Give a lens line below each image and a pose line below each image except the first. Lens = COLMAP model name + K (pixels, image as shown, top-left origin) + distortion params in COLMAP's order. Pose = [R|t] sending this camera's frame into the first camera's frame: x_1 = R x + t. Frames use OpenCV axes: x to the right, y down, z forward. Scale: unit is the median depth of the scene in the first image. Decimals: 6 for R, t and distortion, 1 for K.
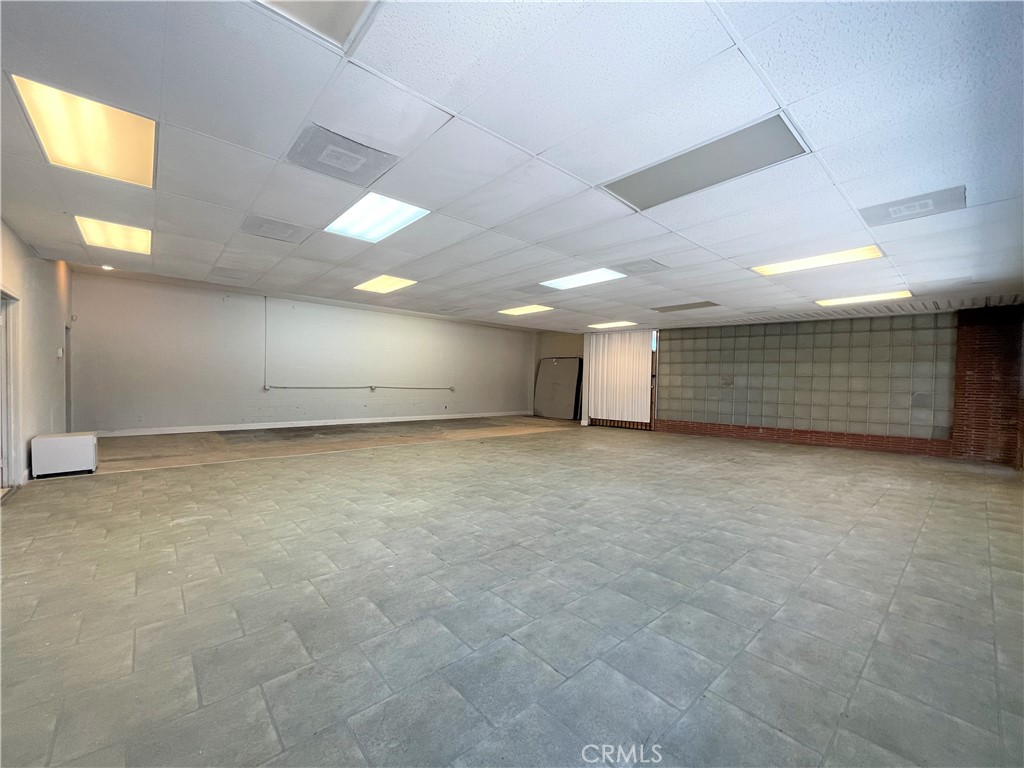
lens RADIAL K [[413.8, 0, 520.0], [0, 413.8, 389.0], [0, 0, 1]] dist [-0.000034, -0.000180]
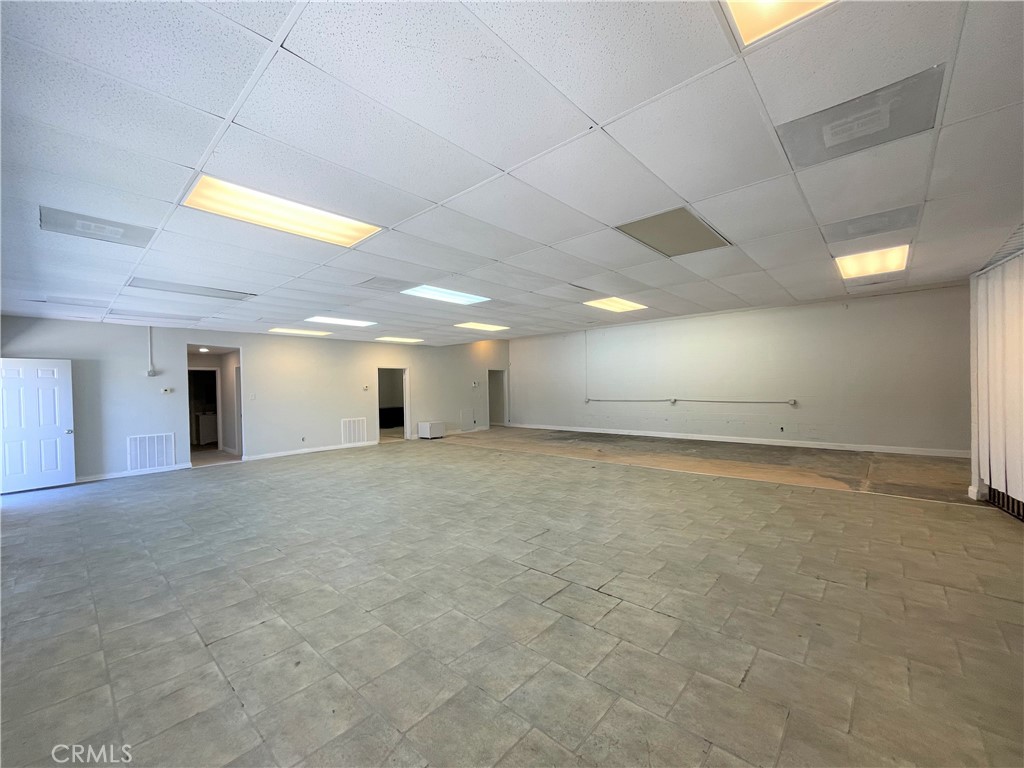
lens RADIAL K [[413.8, 0, 520.0], [0, 413.8, 389.0], [0, 0, 1]] dist [-0.000034, -0.000180]
pose [[0.106252, -0.012419, -0.994262, 1.450410], [0.003738, 0.999920, -0.012091, -0.054524], [0.994332, -0.002432, 0.106290, 1.356711]]
